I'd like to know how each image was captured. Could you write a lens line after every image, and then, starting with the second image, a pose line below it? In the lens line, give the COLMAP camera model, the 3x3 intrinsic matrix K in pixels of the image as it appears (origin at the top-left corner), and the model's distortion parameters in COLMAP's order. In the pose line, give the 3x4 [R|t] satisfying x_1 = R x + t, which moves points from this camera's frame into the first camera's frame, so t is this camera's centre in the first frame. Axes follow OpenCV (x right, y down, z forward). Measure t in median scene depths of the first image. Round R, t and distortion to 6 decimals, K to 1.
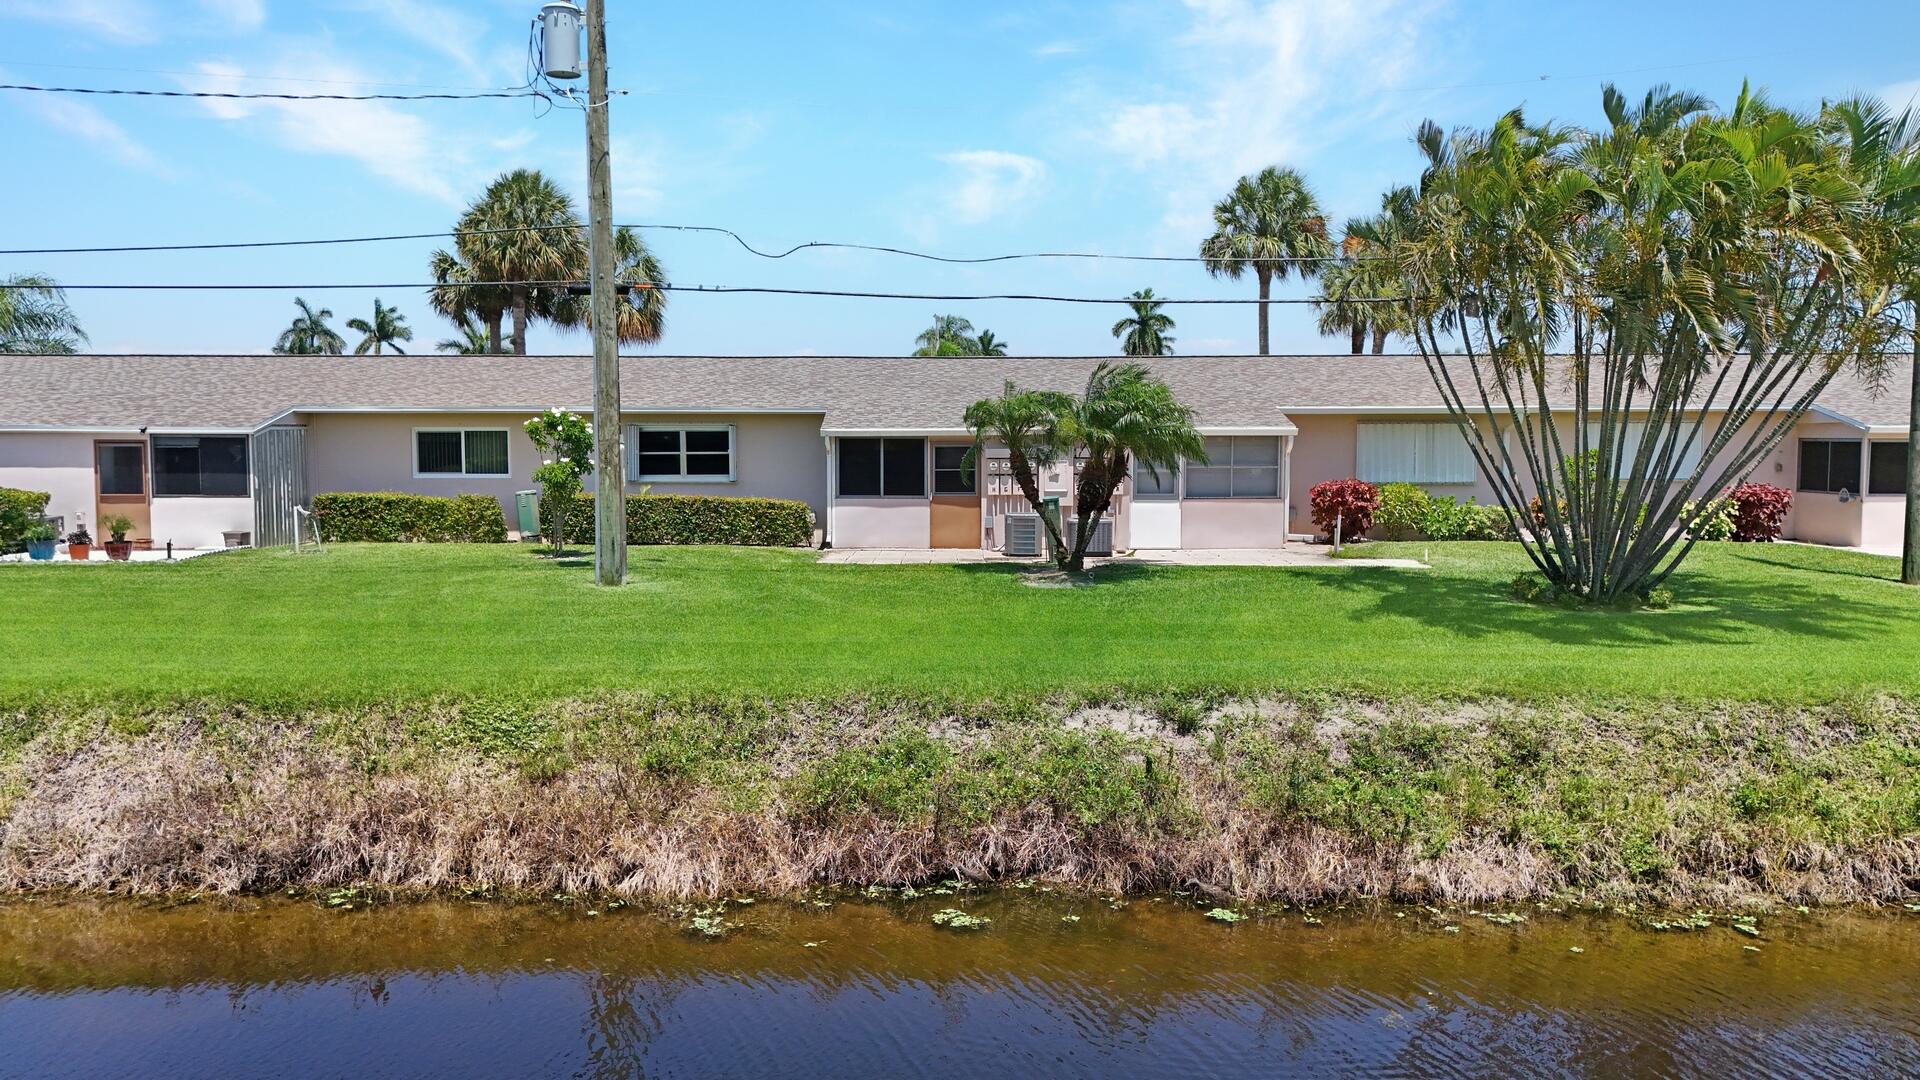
lens RADIAL K [[1419.7, 0, 970.8], [0, 1419.7, 553.4], [0, 0, 1]] dist [0.062166, -0.053105]
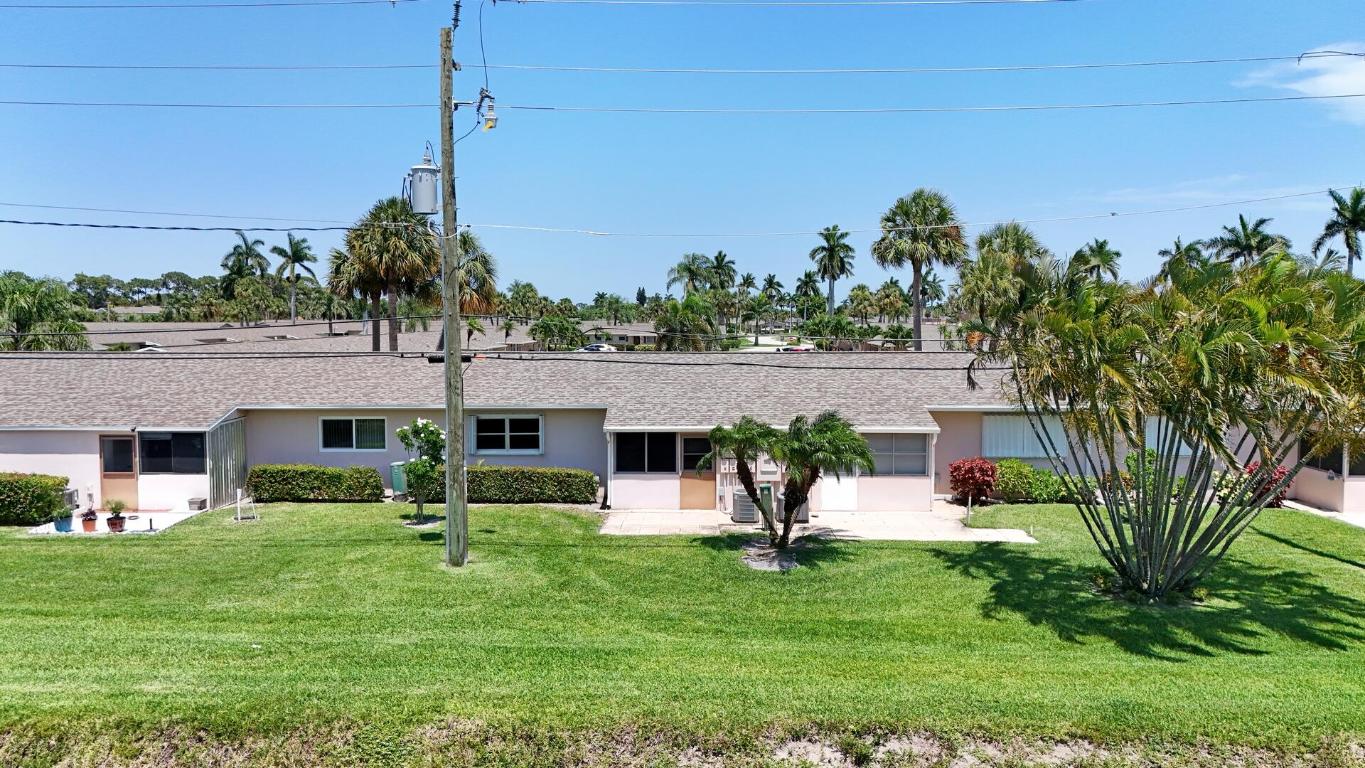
lens RADIAL K [[1009.3, 0, 690.7], [0, 1009.3, 383.8], [0, 0, 1]] dist [0.062166, -0.053105]
pose [[0.999825, -0.001461, -0.018631, 0.000730], [0.001257, 0.999939, -0.010980, -0.121958], [0.018646, 0.010955, 0.999766, -0.011002]]
